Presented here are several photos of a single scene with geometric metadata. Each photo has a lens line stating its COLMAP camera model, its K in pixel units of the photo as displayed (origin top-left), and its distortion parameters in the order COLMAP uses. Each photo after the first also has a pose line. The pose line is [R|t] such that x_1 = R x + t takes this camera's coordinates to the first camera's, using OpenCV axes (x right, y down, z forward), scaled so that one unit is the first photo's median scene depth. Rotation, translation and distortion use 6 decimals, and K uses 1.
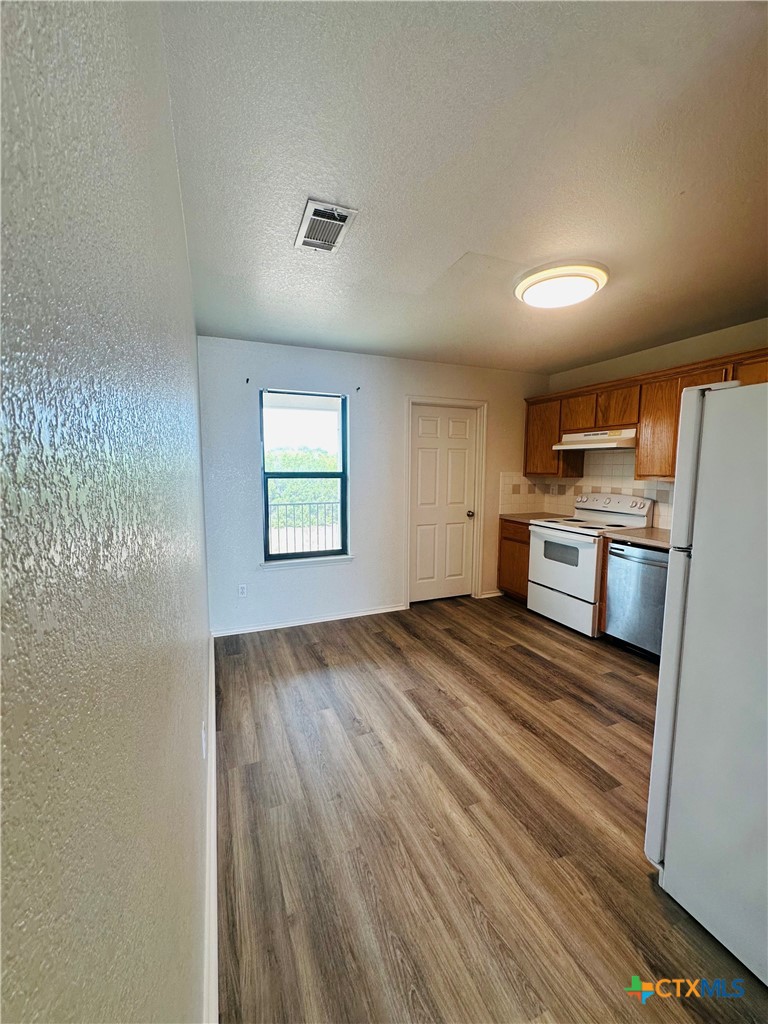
lens RADIAL K [[416.3, 0, 379.3], [0, 416.3, 514.4], [0, 0, 1]] dist [-0.000020, -0.000028]
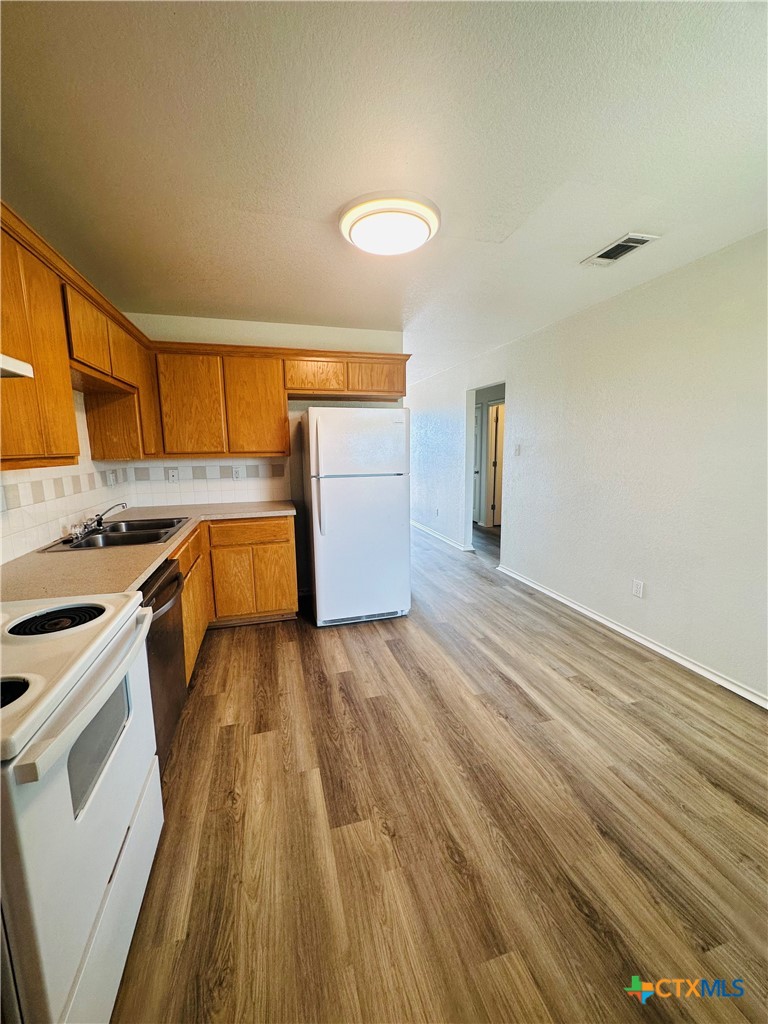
lens RADIAL K [[416.3, 0, 383.9], [0, 416.3, 509.7], [0, 0, 1]] dist [-0.000020, -0.000028]
pose [[-0.994135, -0.004048, 0.108072, 0.284686], [0.024287, 0.965418, 0.259574, -0.168923], [-0.105385, 0.260677, -0.959657, 1.636517]]
